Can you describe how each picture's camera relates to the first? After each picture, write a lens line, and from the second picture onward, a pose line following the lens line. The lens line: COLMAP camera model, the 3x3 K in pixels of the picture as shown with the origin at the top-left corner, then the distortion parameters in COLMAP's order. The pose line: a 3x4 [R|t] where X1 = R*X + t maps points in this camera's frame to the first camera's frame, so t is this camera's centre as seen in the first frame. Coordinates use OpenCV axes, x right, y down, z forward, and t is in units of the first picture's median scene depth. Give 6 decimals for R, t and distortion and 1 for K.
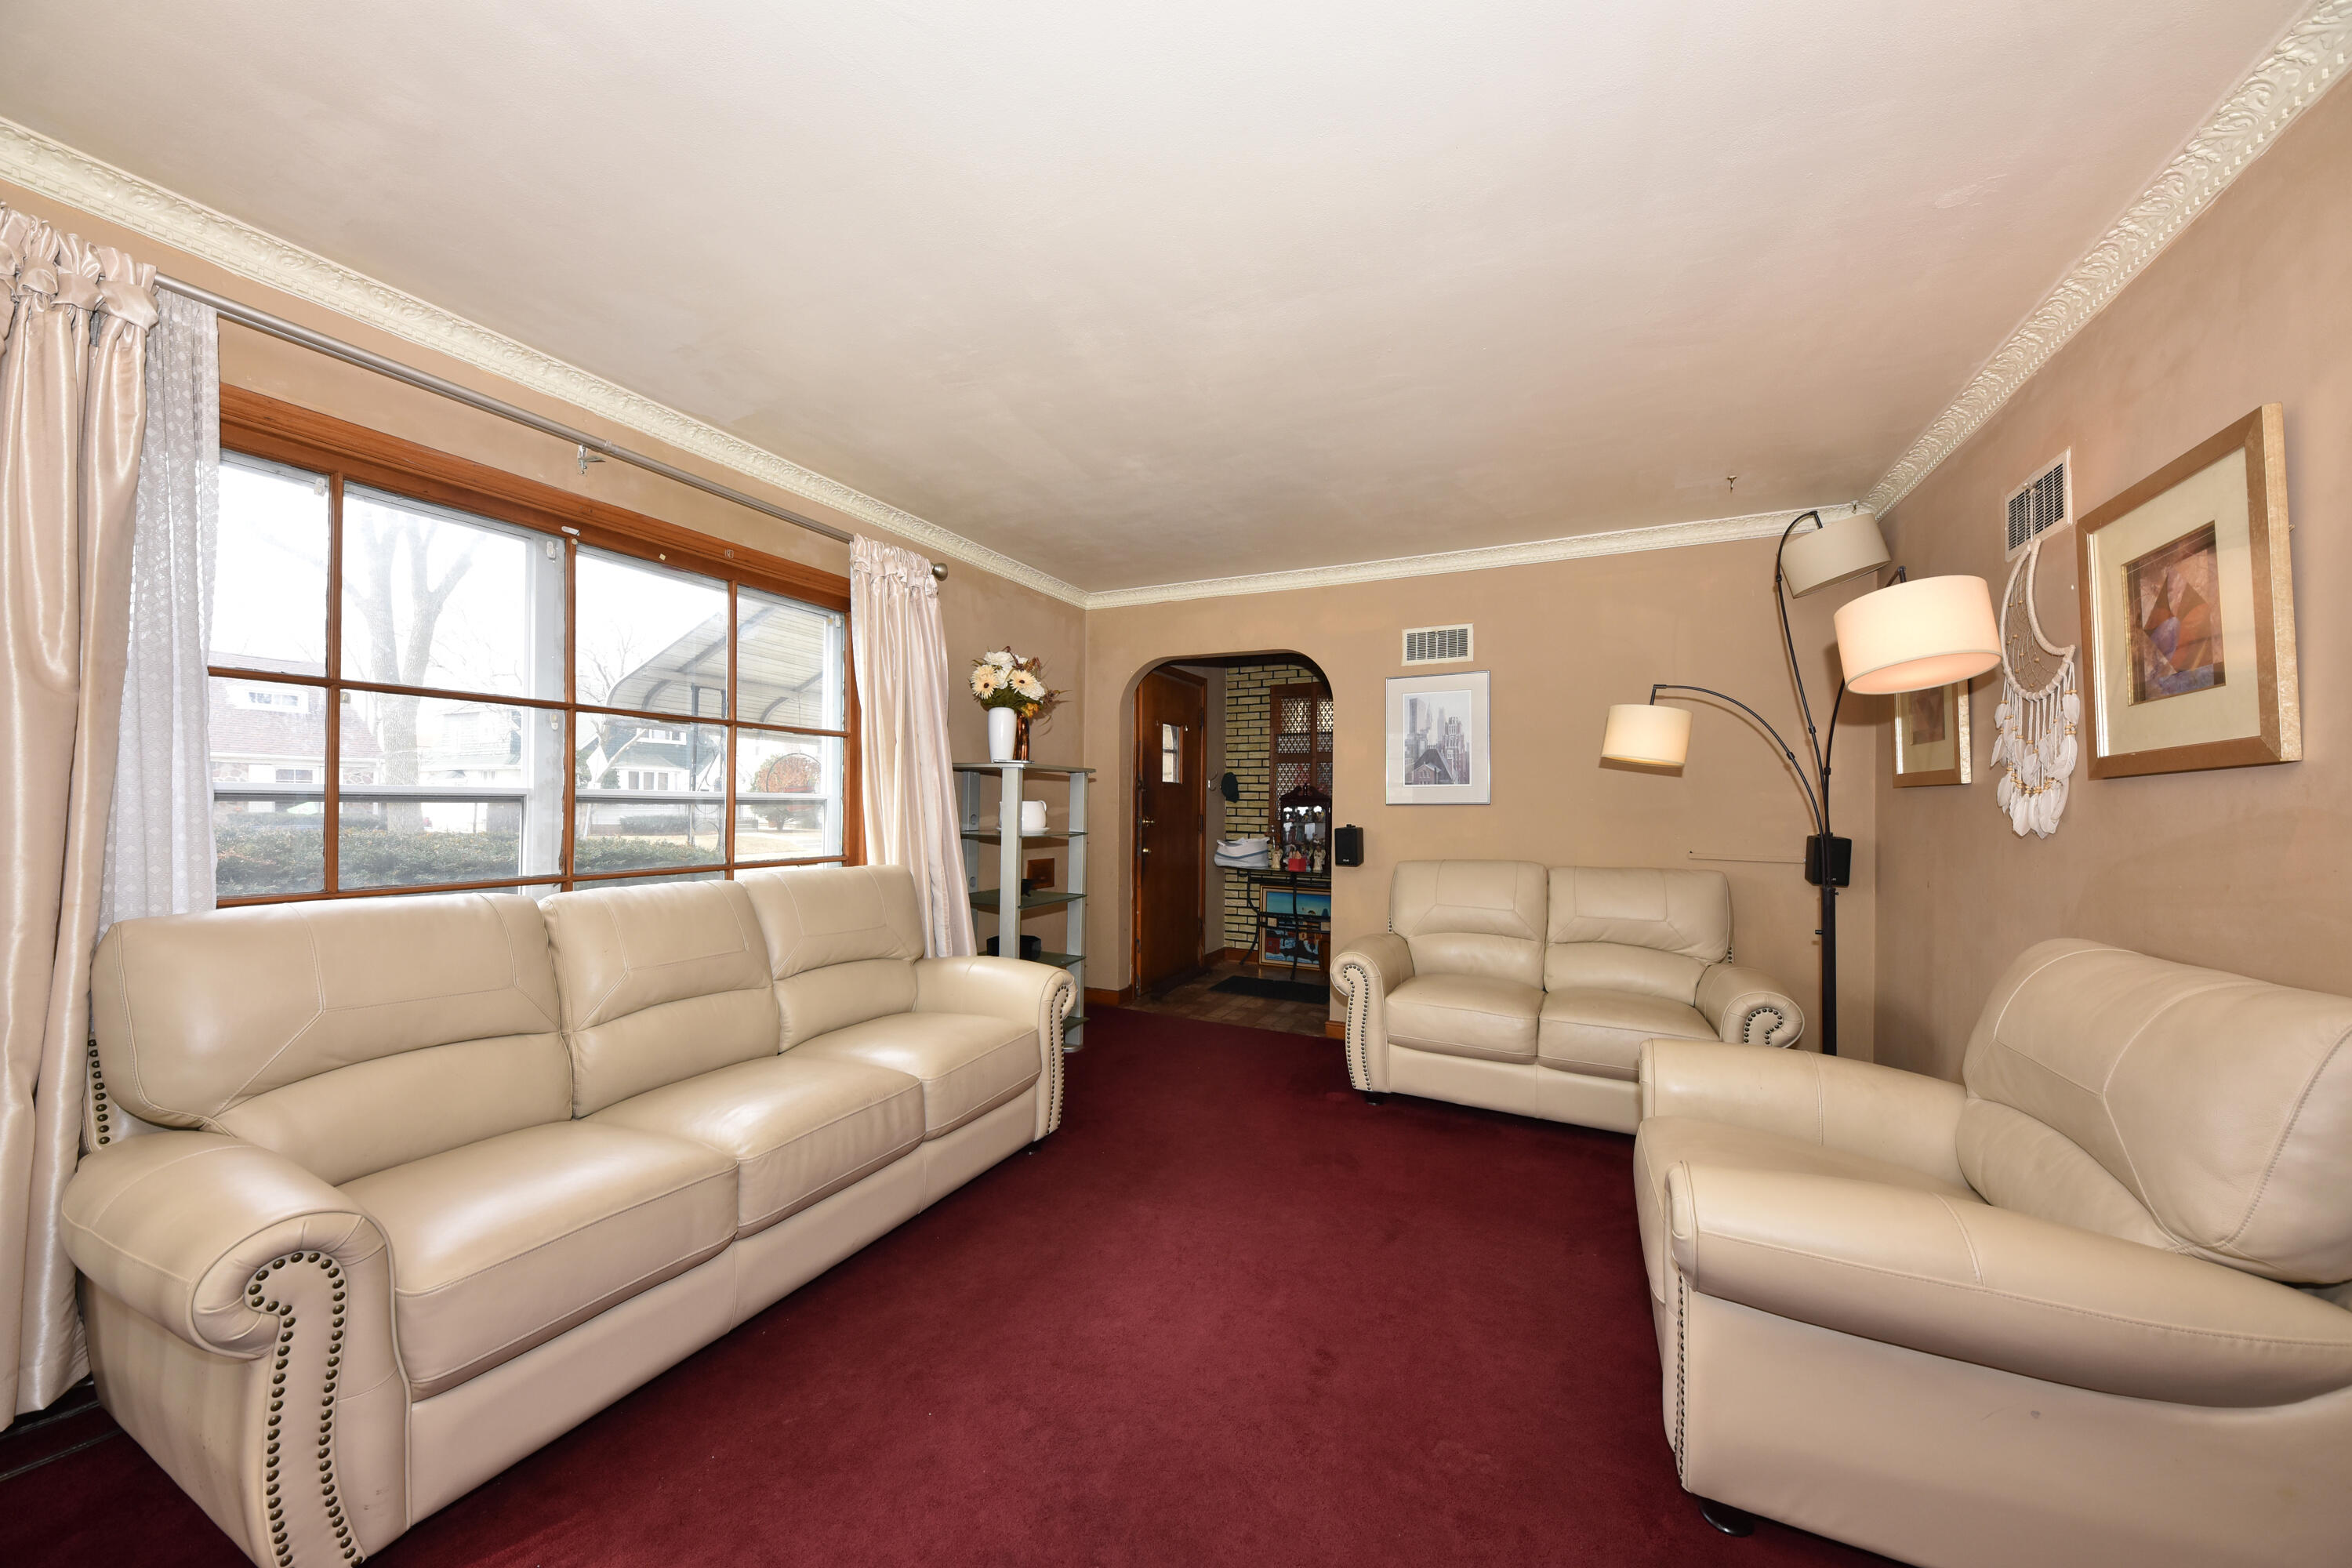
lens RADIAL K [[812.9, 0, 1177.9], [0, 812.9, 790.2], [0, 0, 1]] dist [0.013592, -0.007982]
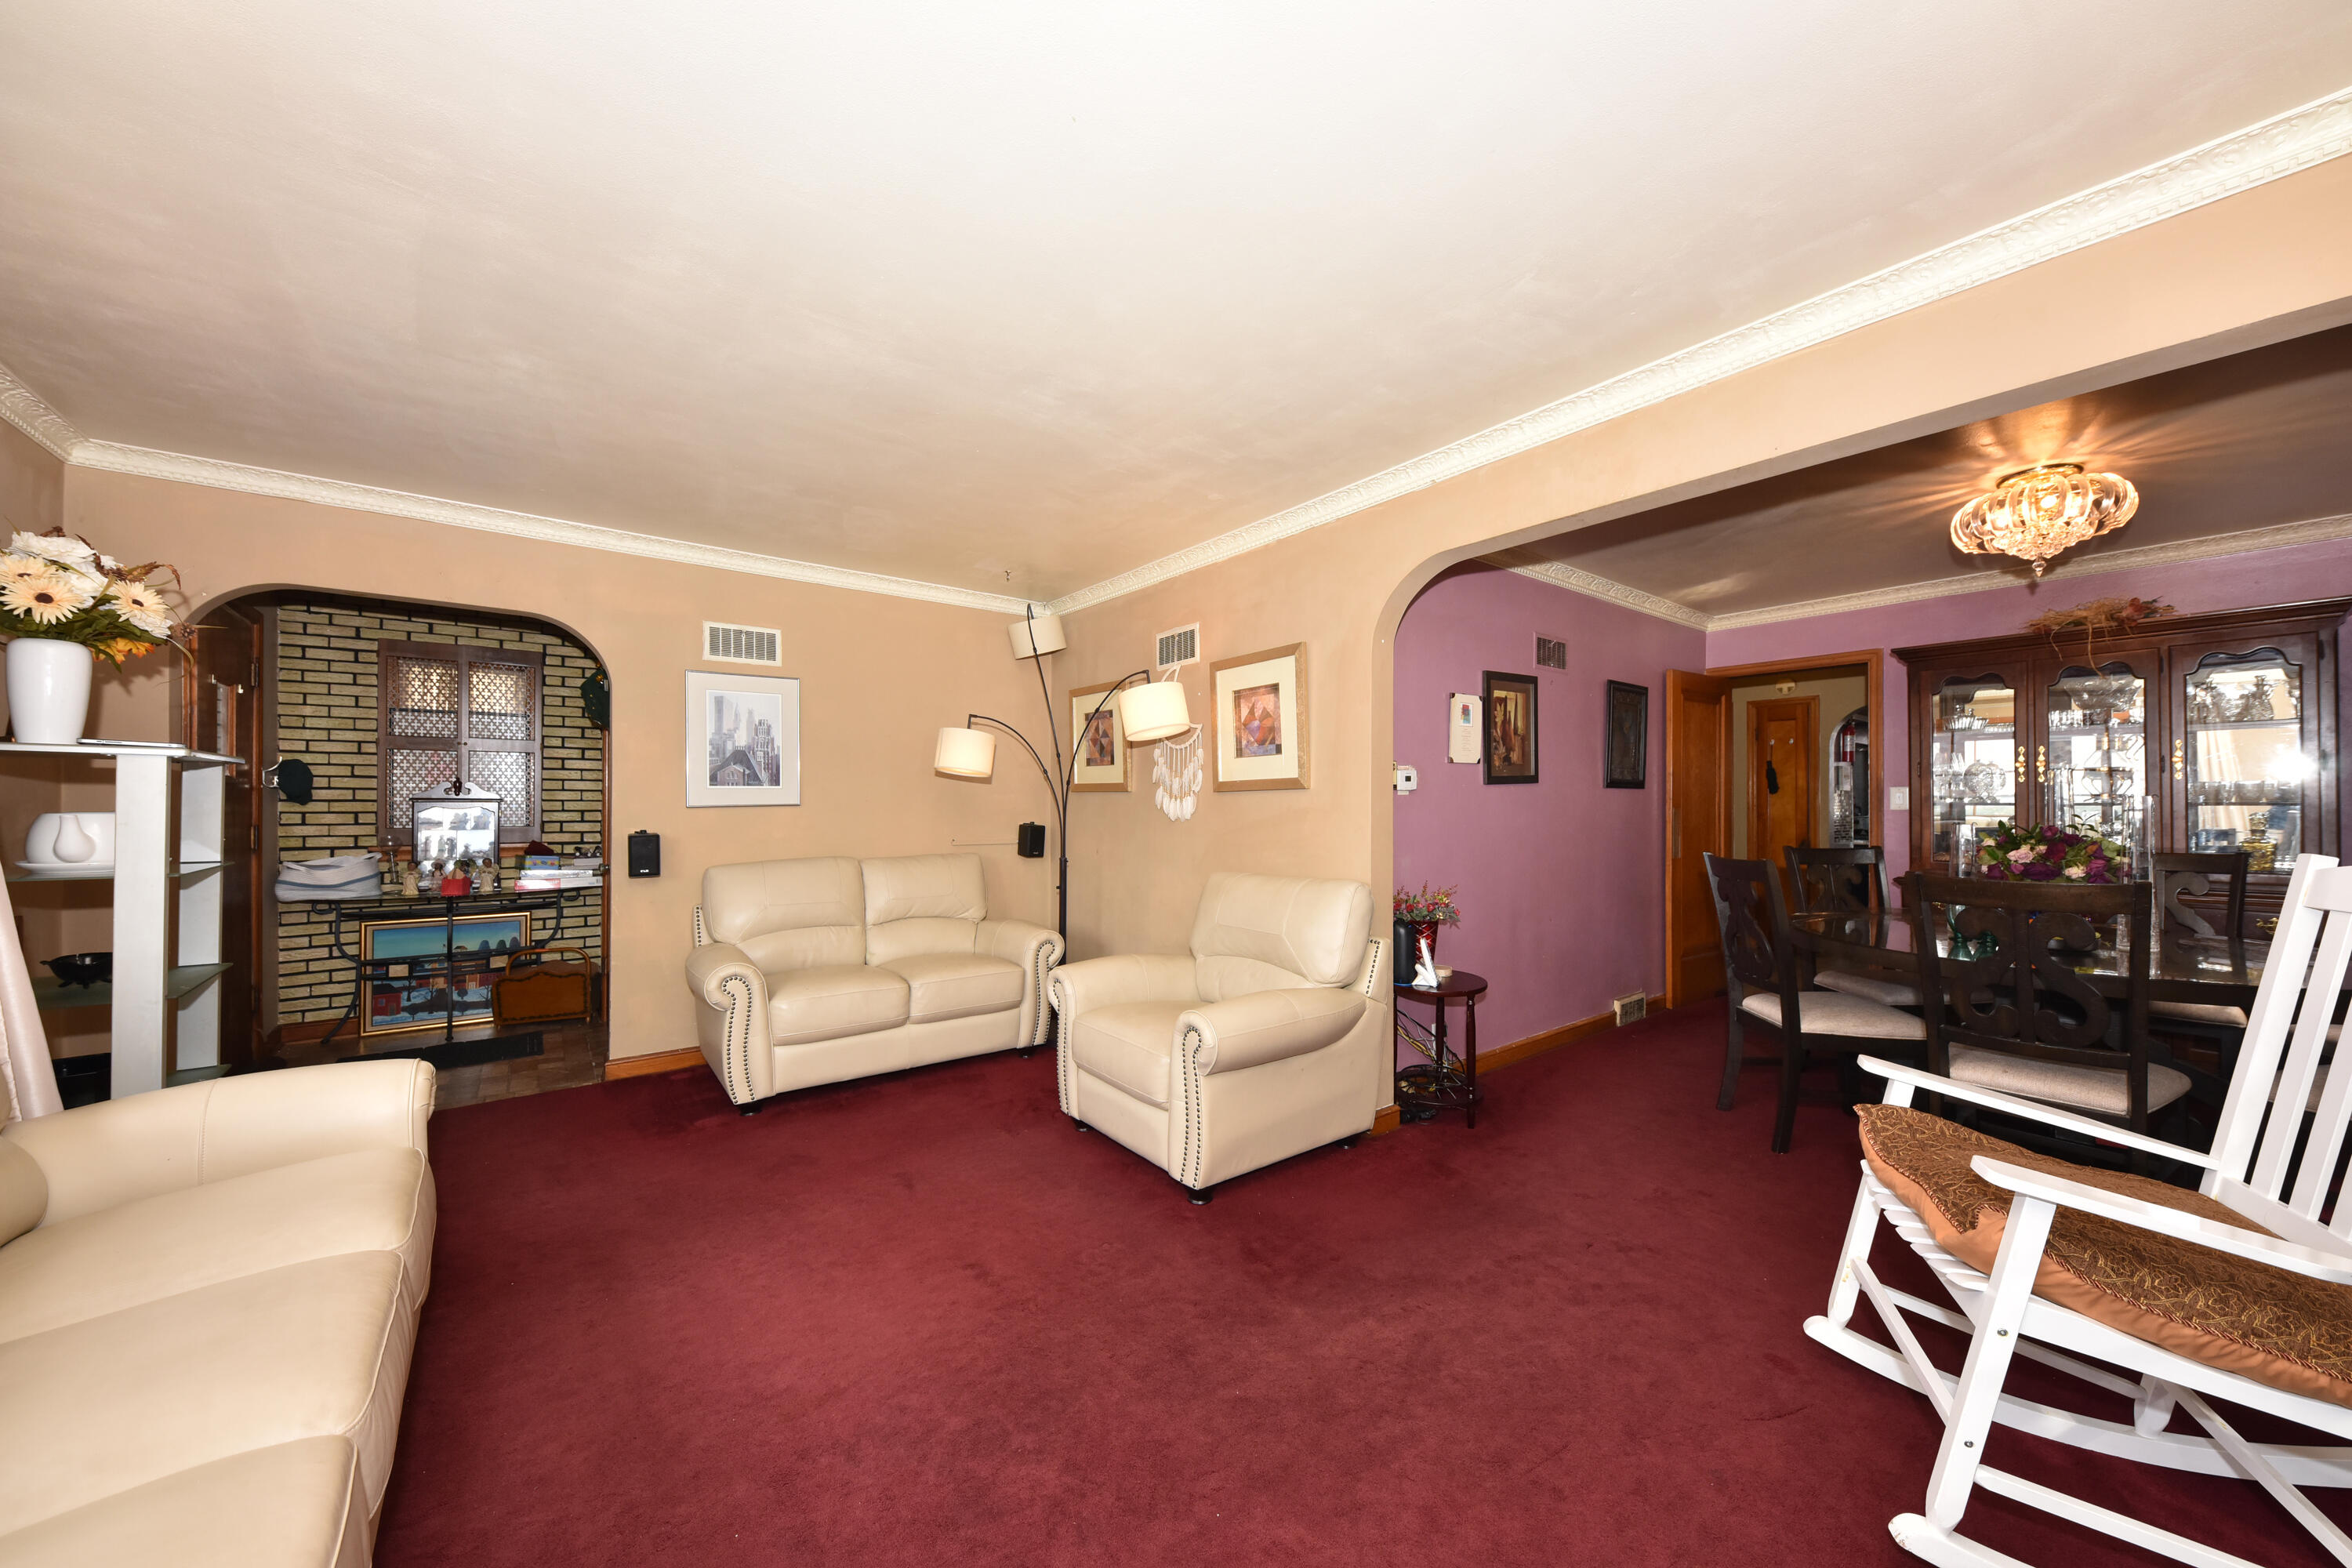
lens RADIAL K [[843.0, 0, 1176.0], [0, 843.0, 784.0], [0, 0, 1]] dist [-0.000365, -0.000087]
pose [[0.431674, 0.008261, 0.901992, -0.397323], [-0.011698, 0.999925, -0.003560, -0.012507], [-0.901954, -0.009015, 0.431738, 0.090903]]
